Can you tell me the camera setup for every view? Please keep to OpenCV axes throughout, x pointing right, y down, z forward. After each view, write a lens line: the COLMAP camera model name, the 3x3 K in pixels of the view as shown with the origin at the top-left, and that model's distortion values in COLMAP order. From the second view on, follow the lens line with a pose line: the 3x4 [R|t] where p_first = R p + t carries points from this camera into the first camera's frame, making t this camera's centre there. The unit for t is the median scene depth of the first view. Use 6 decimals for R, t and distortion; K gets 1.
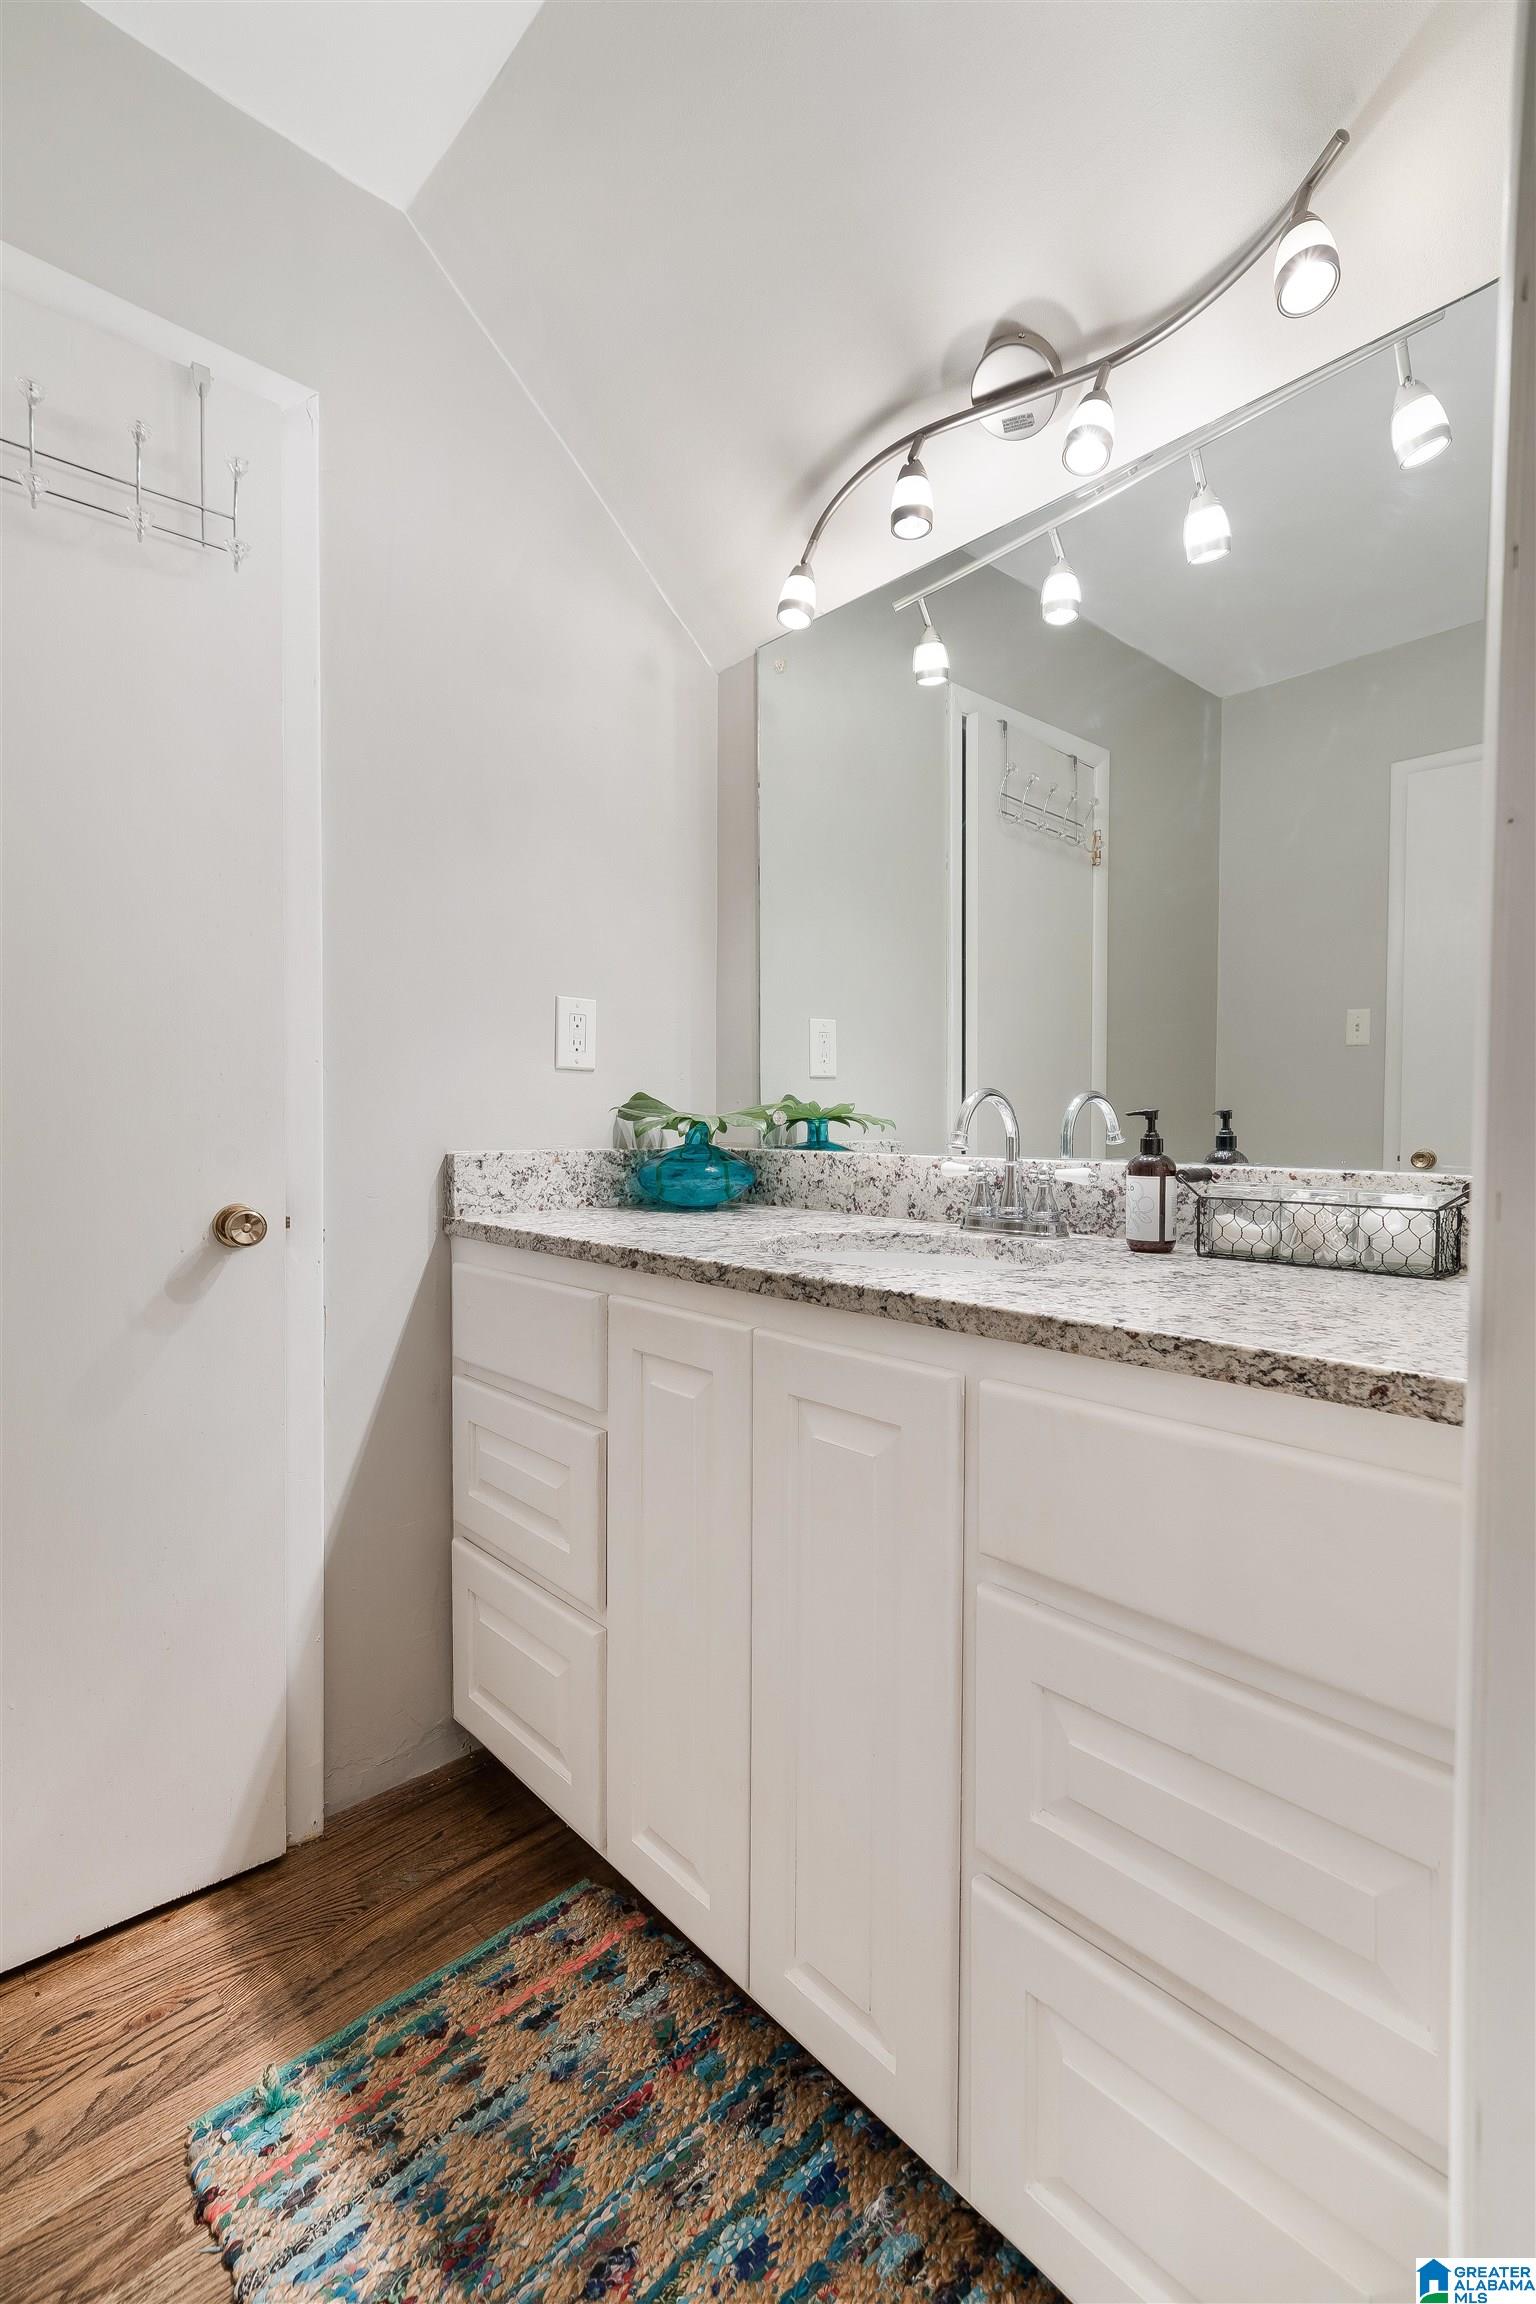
lens RADIAL K [[1040.0, 0, 770.8], [0, 1040.0, 1153.6], [0, 0, 1]] dist [0.004345, -0.000007]
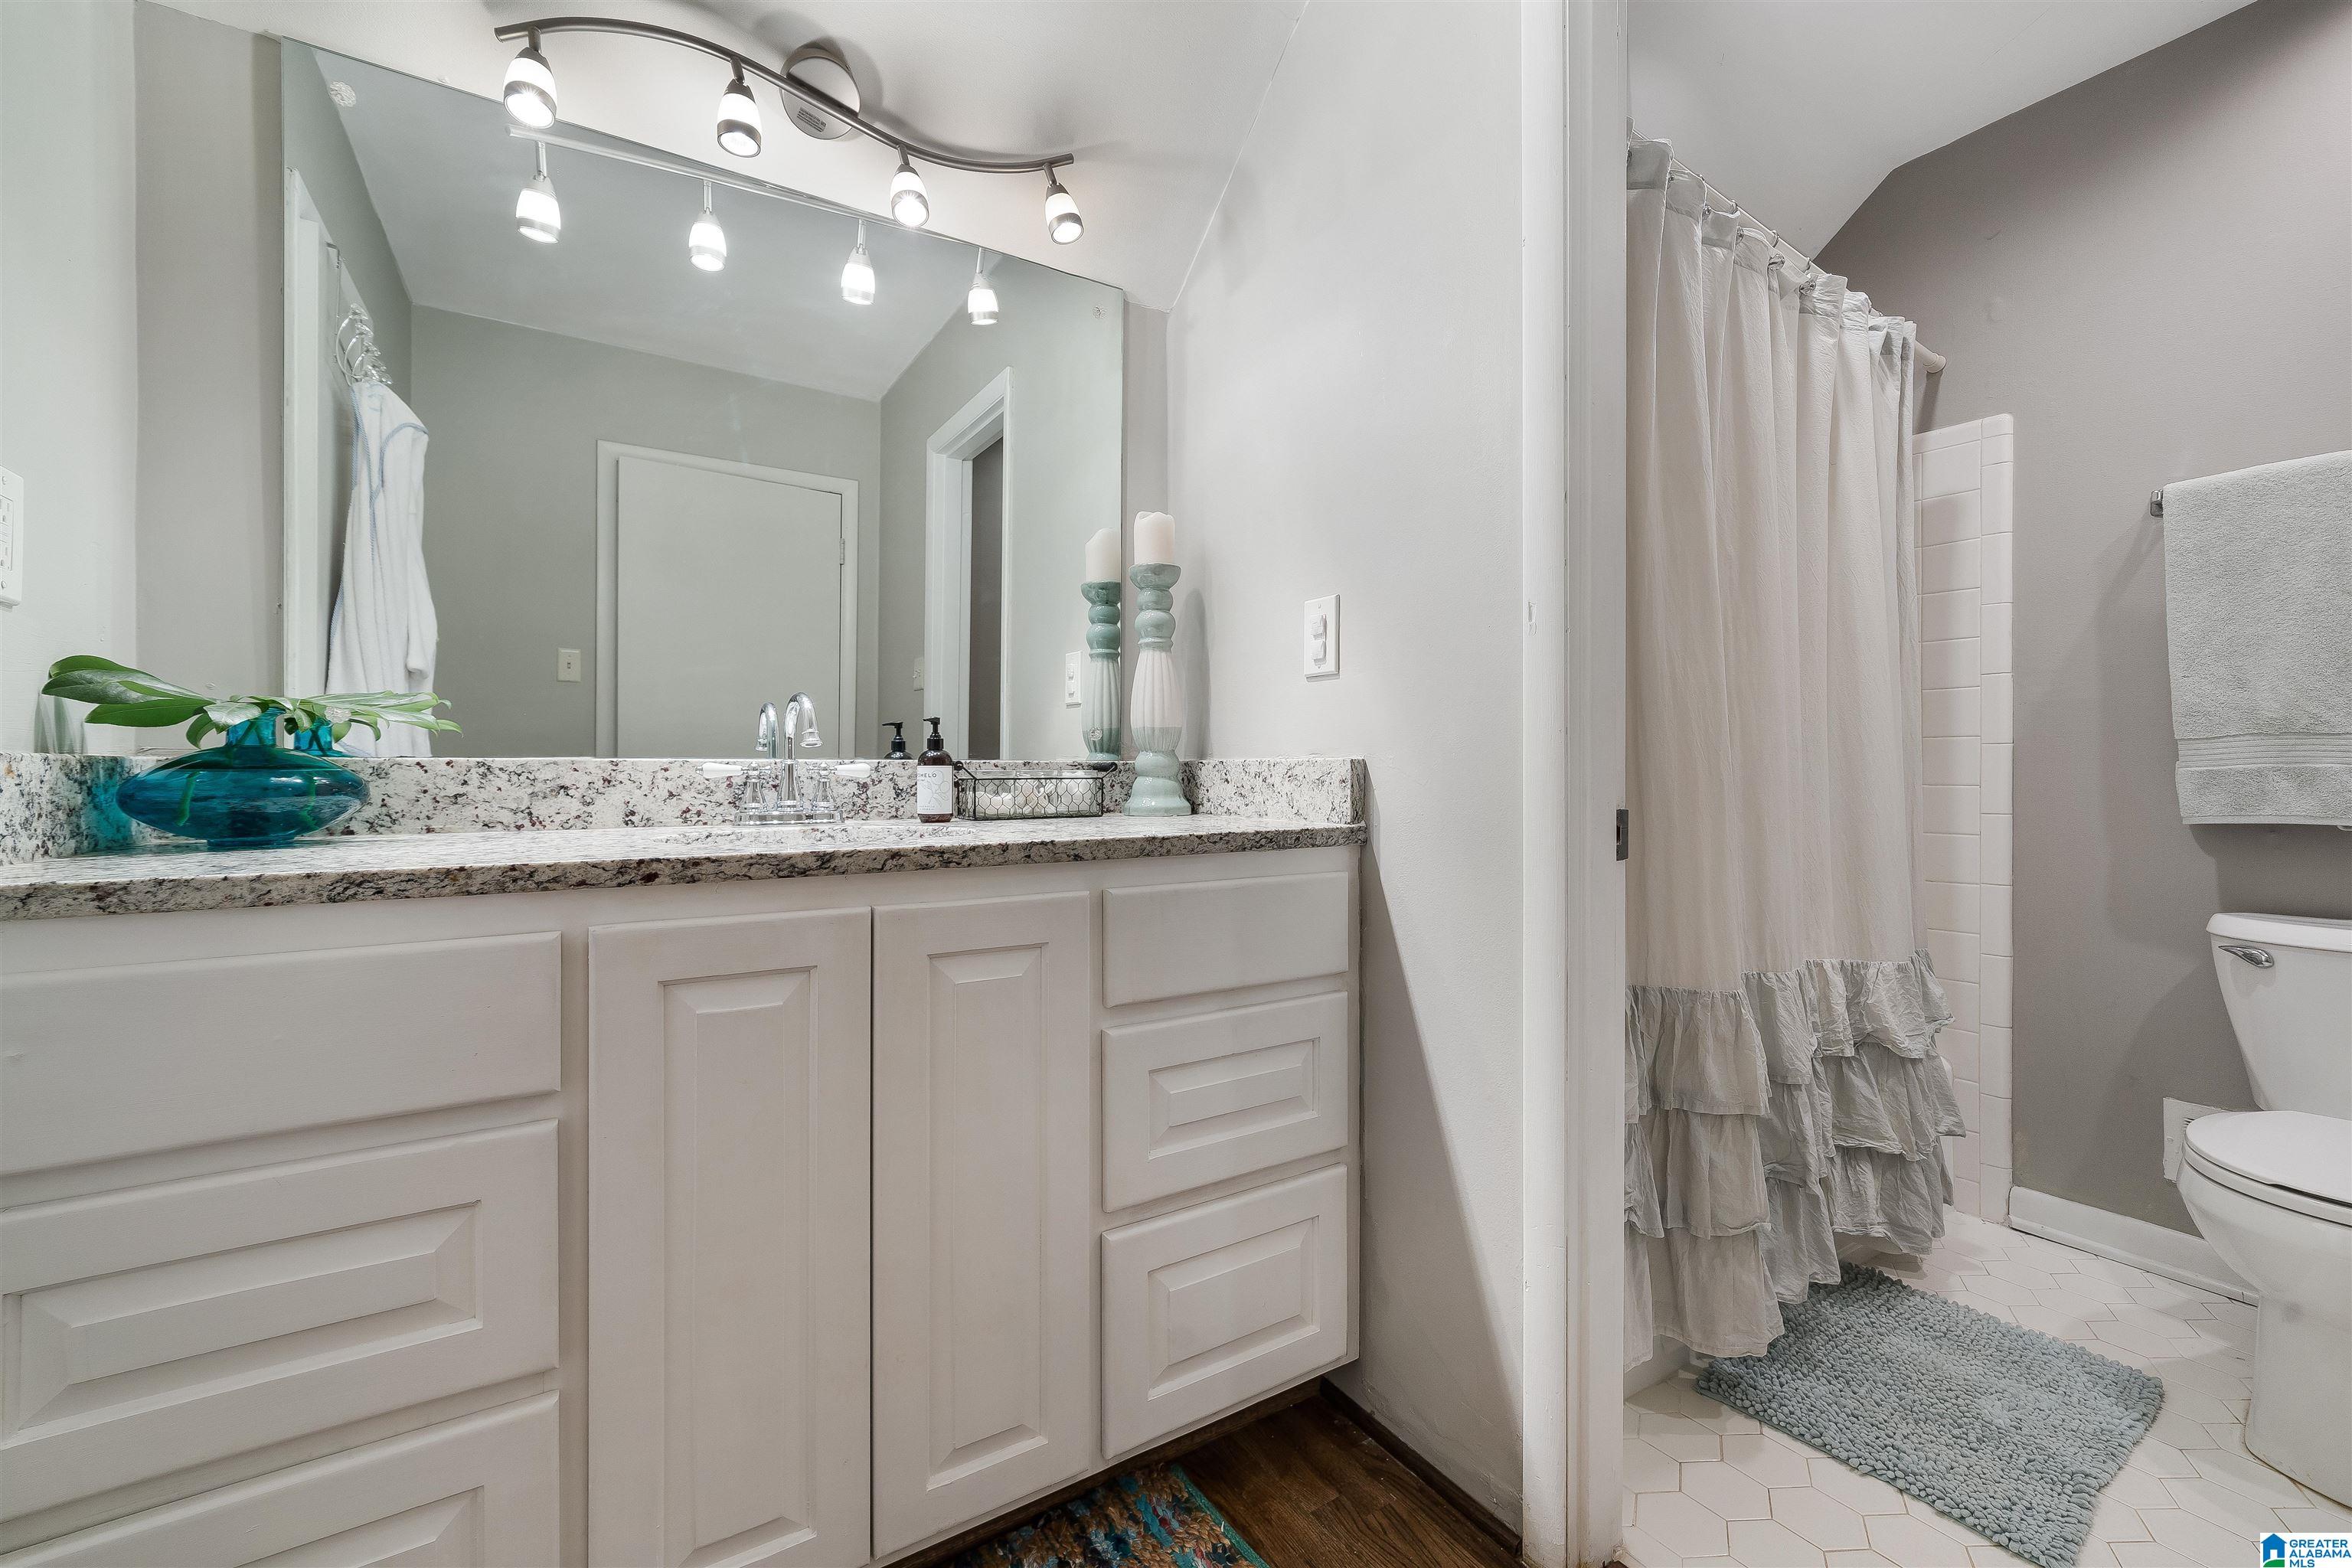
lens RADIAL K [[949.9, 0, 1172.4], [0, 949.9, 777.2], [0, 0, 1]] dist [-0.010579, 0.000013]
pose [[0.179808, -0.011489, 0.983635, -0.737669], [0.035383, 0.999360, 0.005204, 0.037220], [-0.983065, 0.033869, 0.180099, 0.445744]]
